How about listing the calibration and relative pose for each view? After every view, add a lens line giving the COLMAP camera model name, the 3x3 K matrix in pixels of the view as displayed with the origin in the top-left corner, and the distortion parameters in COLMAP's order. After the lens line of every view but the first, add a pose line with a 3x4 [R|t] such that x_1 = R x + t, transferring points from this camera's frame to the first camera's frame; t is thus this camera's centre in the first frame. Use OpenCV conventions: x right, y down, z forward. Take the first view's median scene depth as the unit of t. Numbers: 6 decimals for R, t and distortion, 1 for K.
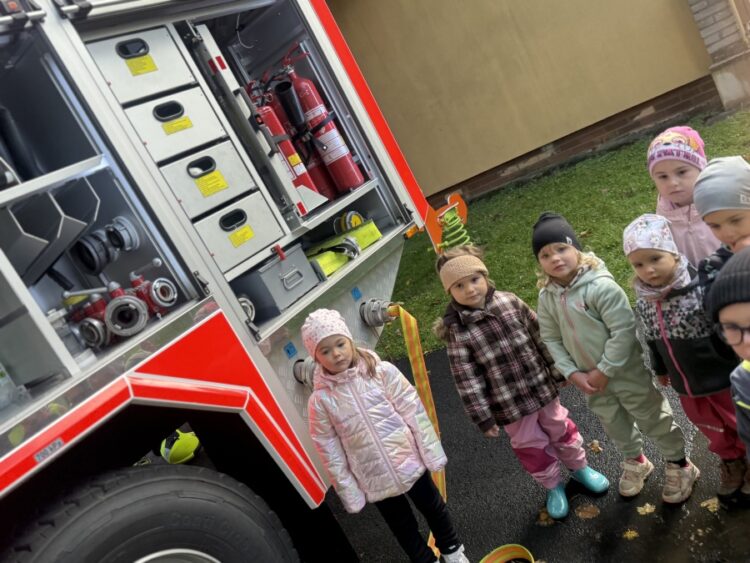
lens RADIAL K [[685.8, 0, 376.7], [0, 685.8, 281.5], [0, 0, 1]] dist [0.023266, -0.008526]
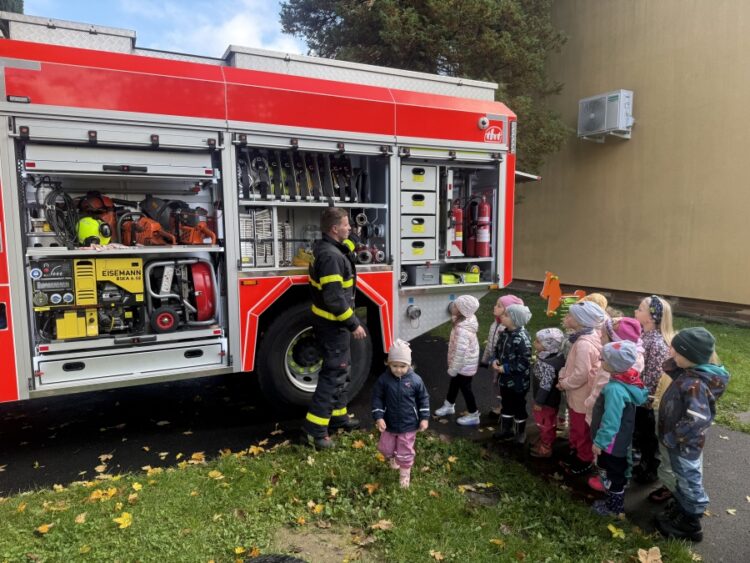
lens RADIAL K [[540.9, 0, 375.8], [0, 540.9, 286.2], [0, 0, 1]] dist [0.012314, -0.016895]
pose [[0.783451, 0.503199, -0.364684, 0.472207], [-0.495970, 0.859871, 0.120976, -0.119931], [0.374456, 0.086094, 0.923239, -0.894779]]
